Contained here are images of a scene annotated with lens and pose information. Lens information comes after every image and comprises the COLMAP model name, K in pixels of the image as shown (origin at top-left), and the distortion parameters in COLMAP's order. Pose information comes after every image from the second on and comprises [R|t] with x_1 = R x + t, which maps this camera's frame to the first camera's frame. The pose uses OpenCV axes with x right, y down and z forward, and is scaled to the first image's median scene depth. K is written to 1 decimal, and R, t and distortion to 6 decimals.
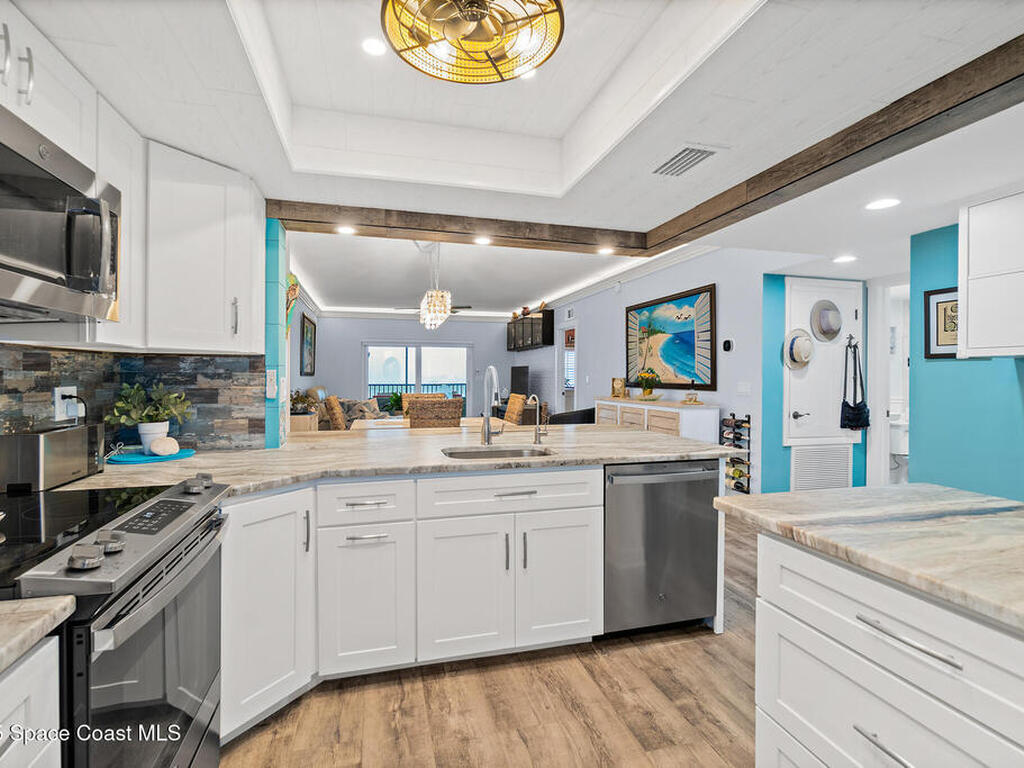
lens RADIAL K [[498.5, 0, 497.7], [0, 498.5, 376.9], [0, 0, 1]] dist [-0.002930, 0.000088]
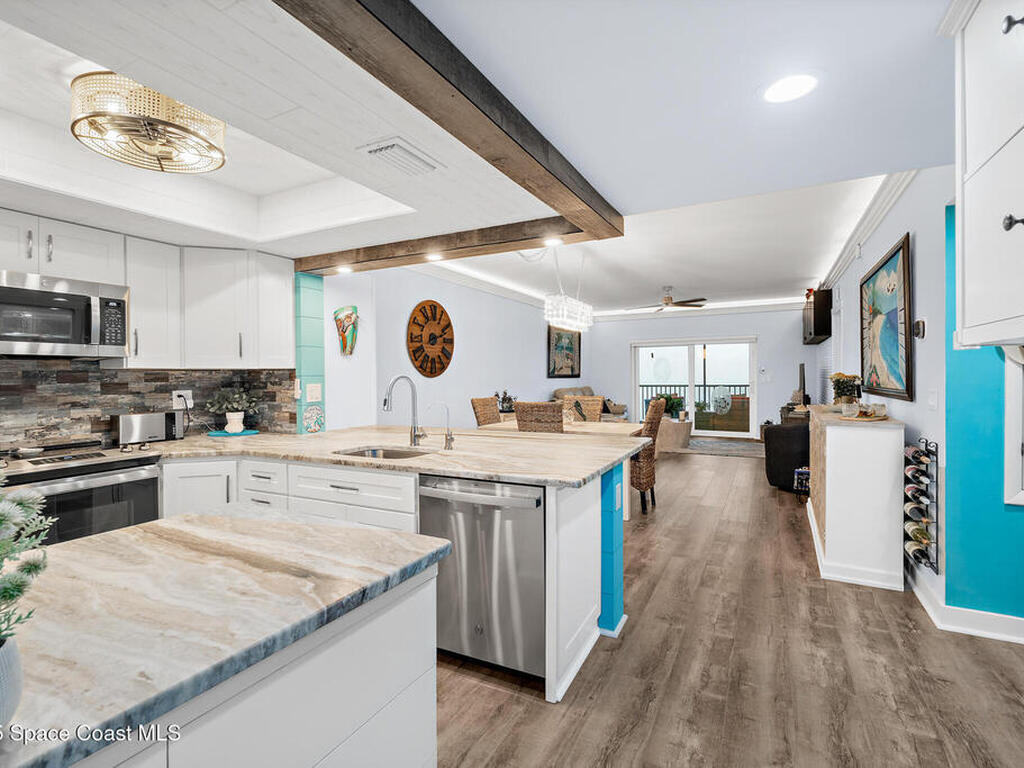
lens RADIAL K [[498.5, 0, 497.7], [0, 498.5, 376.9], [0, 0, 1]] dist [-0.002930, 0.000088]
pose [[0.736043, -0.006742, -0.676901, 0.929205], [0.008290, 0.999965, -0.000945, -0.014075], [0.676884, -0.004916, 0.736073, 0.345054]]
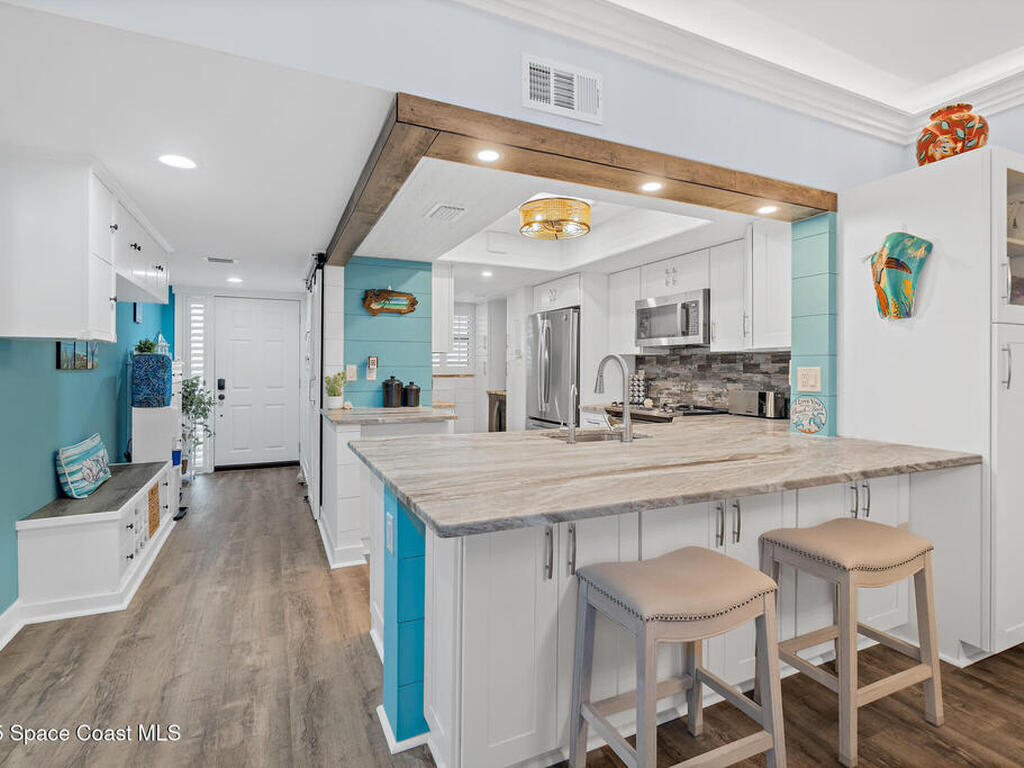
lens RADIAL K [[523.6, 0, 511.8], [0, 523.6, 366.4], [0, 0, 1]] dist [0.000872, 0.000495]
pose [[-0.982506, -0.007443, -0.186083, 0.374388], [-0.007685, 0.999970, 0.000580, 0.004344], [0.186074, 0.002000, -0.982534, 2.039723]]
